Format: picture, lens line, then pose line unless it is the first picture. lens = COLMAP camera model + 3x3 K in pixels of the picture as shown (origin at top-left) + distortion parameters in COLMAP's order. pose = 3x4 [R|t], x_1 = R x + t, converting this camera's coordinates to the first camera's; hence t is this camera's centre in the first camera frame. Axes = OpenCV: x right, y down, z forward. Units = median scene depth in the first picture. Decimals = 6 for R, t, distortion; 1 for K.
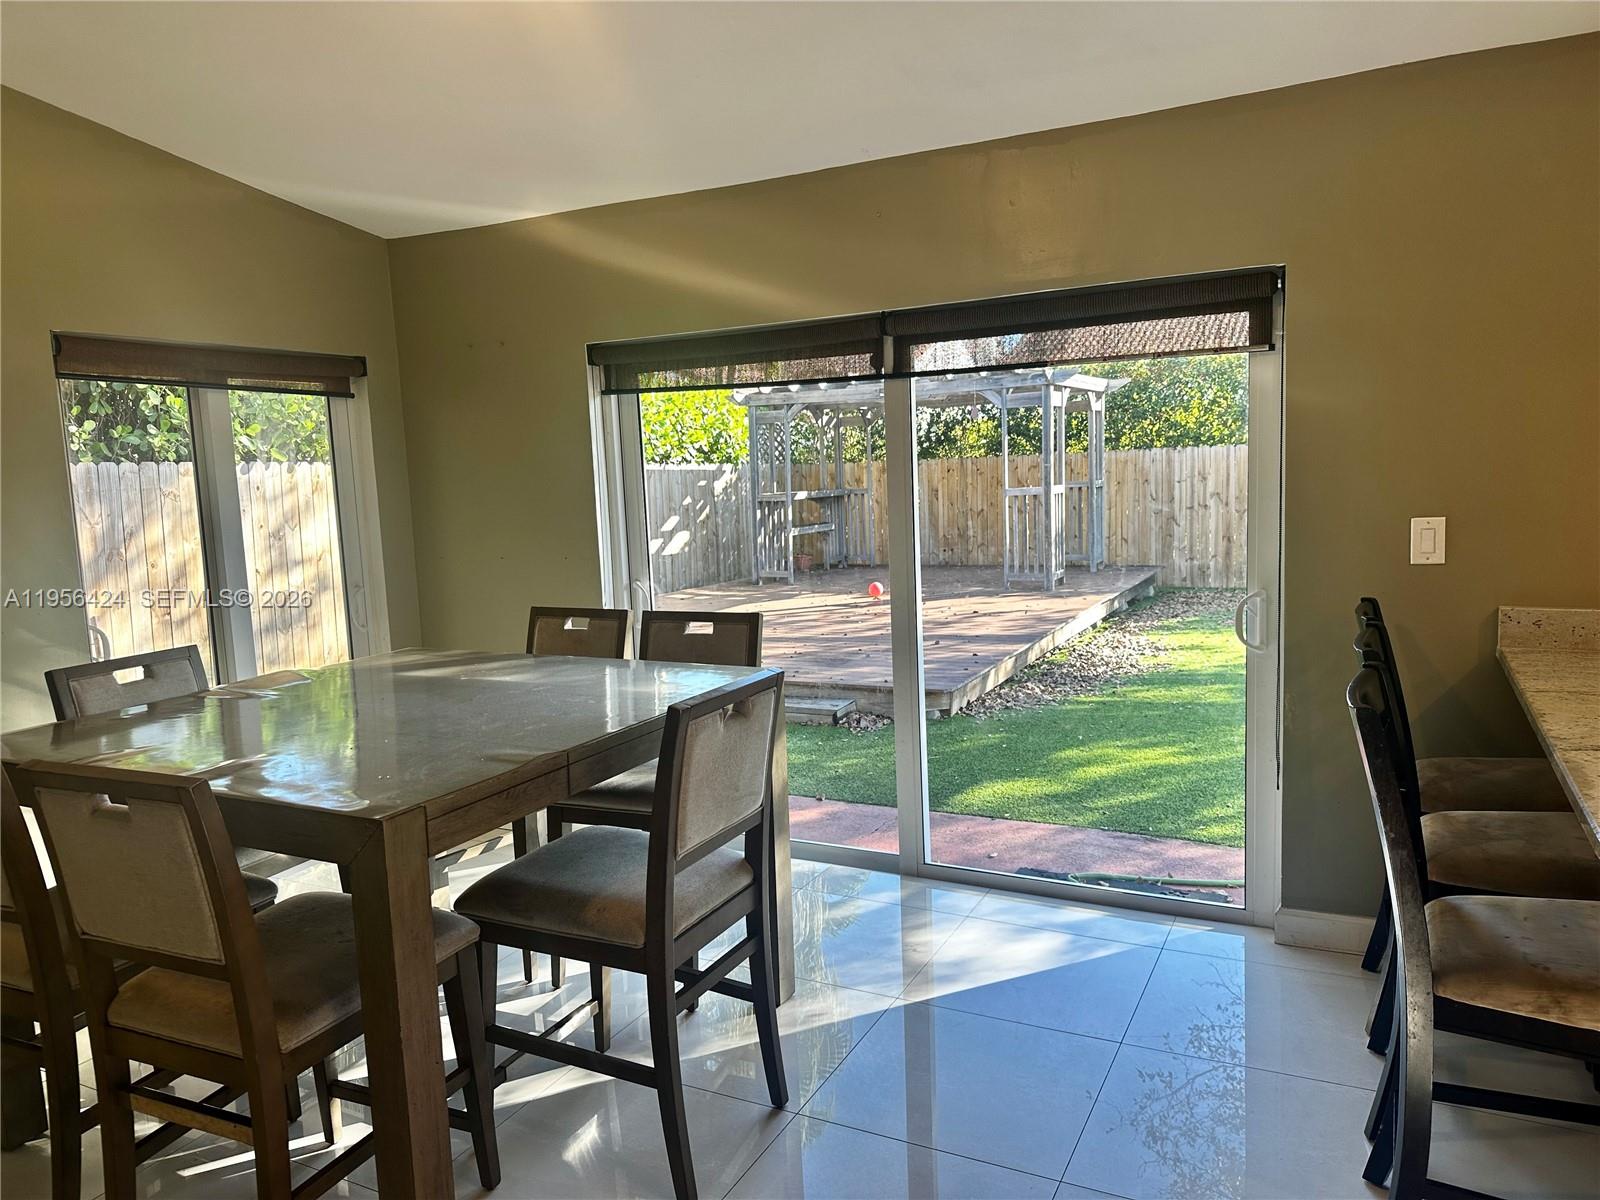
lens RADIAL K [[1123.1, 0, 800.0], [0, 1123.1, 600.0], [0, 0, 1]] dist [0.155750, -0.236938]
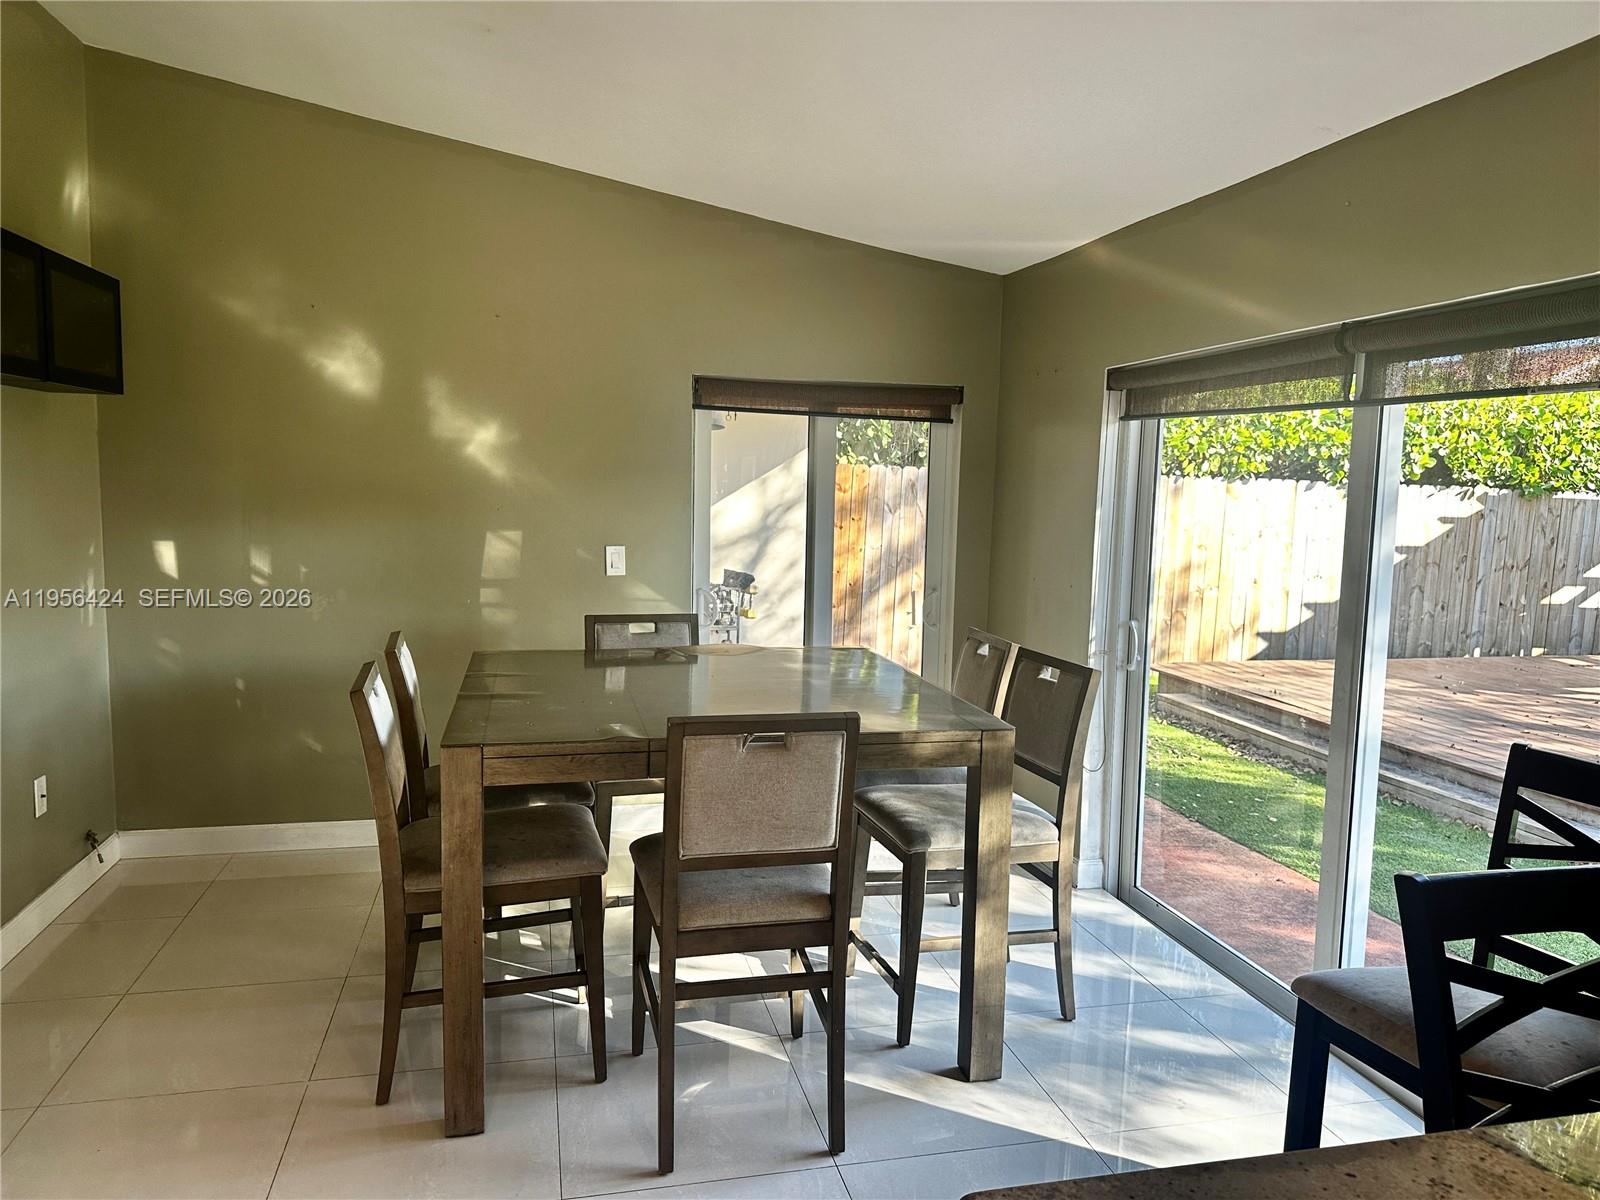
lens RADIAL K [[1123.1, 0, 800.0], [0, 1123.1, 600.0], [0, 0, 1]] dist [0.155750, -0.236938]
pose [[0.647322, 0.132470, -0.750617, 0.396296], [-0.136122, 0.989042, 0.057158, -0.049948], [0.749964, 0.065175, 0.658260, 0.176318]]
